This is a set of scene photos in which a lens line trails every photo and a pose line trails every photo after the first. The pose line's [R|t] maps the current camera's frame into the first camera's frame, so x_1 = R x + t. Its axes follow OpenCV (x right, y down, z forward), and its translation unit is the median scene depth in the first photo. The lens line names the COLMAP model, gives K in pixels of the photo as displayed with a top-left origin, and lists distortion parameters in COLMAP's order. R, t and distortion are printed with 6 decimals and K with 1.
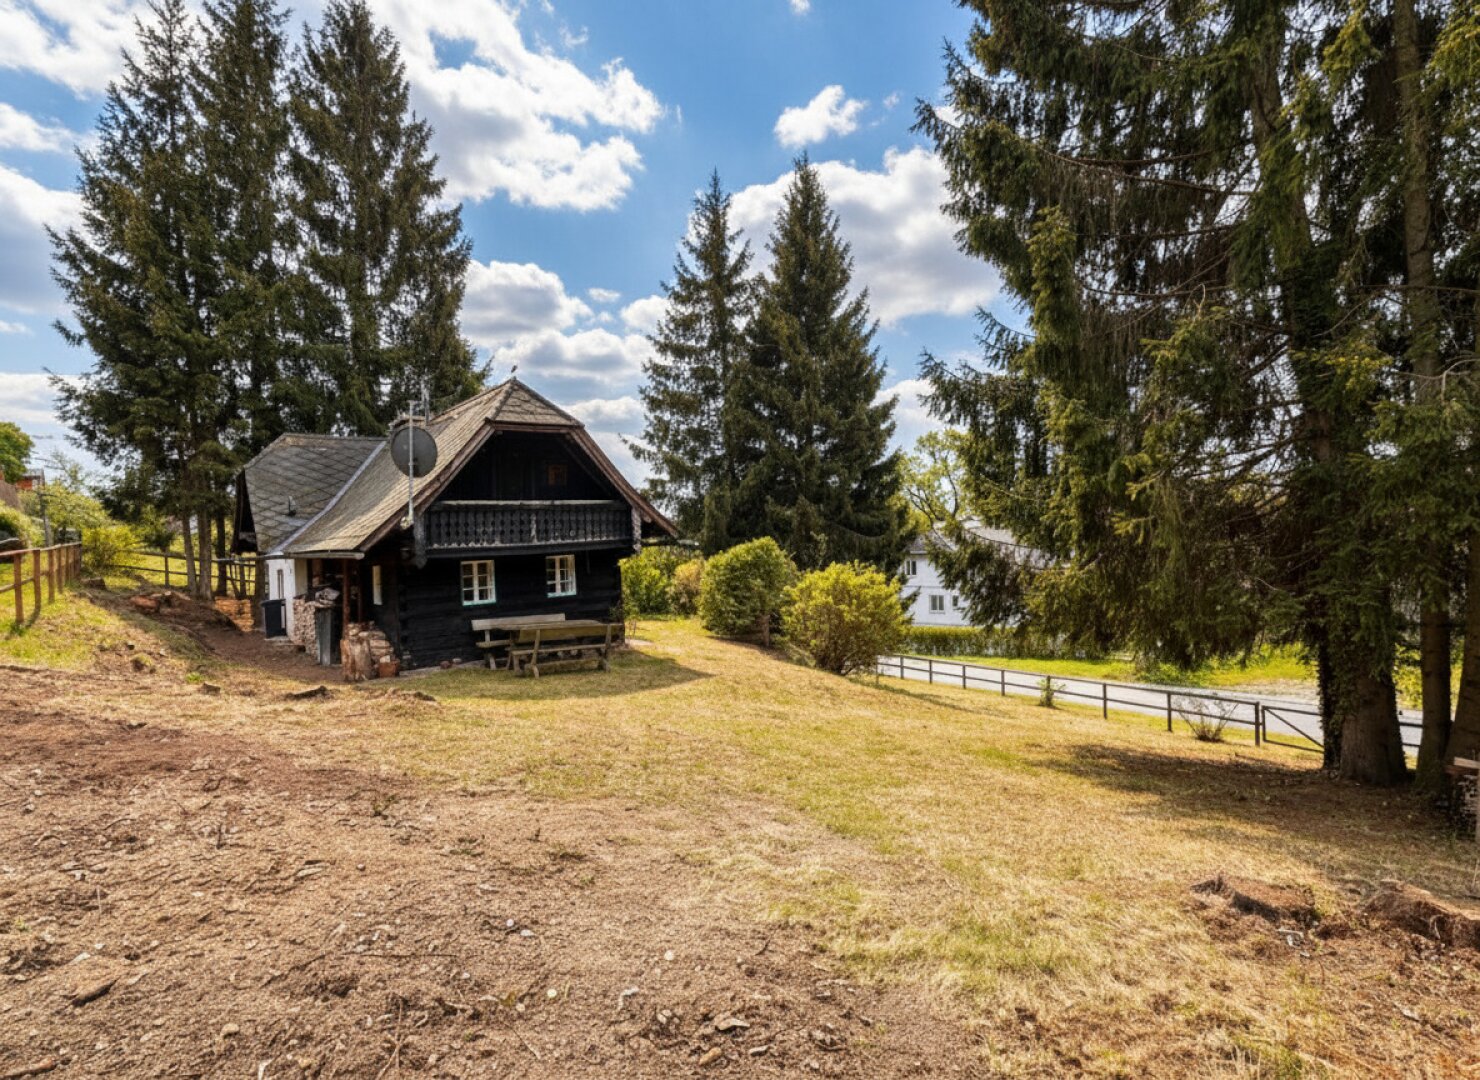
lens RADIAL K [[762.8, 0, 745.7], [0, 762.8, 551.1], [0, 0, 1]] dist [0.005332, 0.002463]
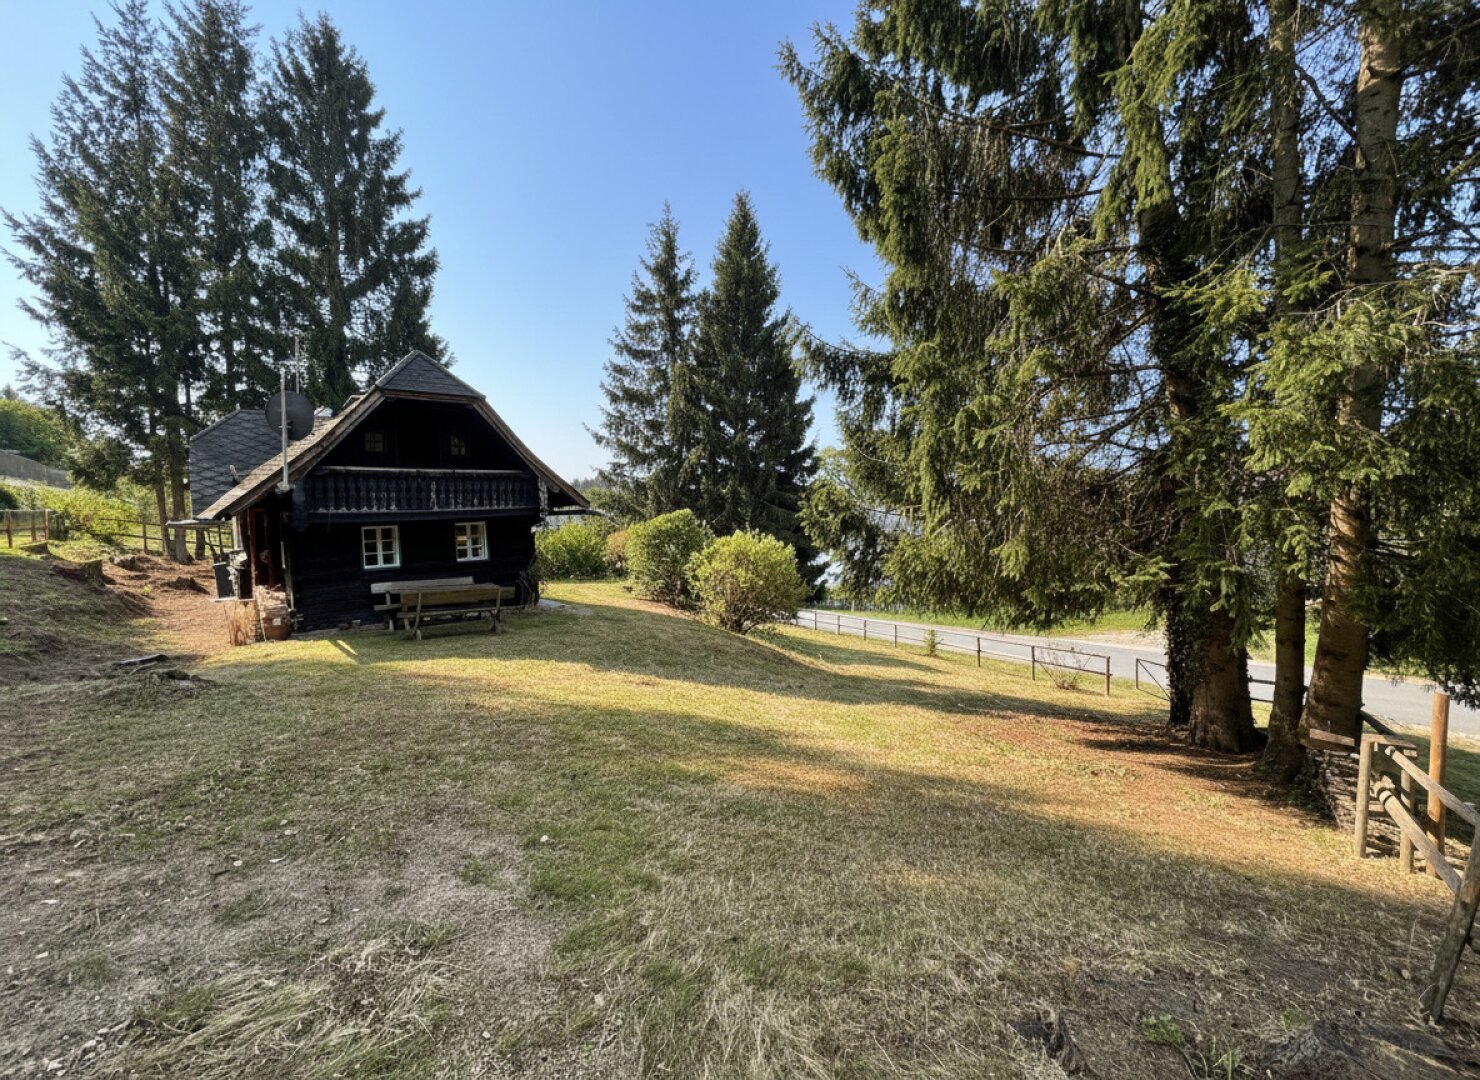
lens RADIAL K [[596.5, 0, 741.2], [0, 596.5, 539.6], [0, 0, 1]] dist [0.009221, 0.001228]
pose [[0.999162, 0.003512, 0.040783, 0.066981], [-0.004451, 0.999727, 0.022954, 0.006113], [-0.040691, -0.023117, 0.998904, 0.107276]]
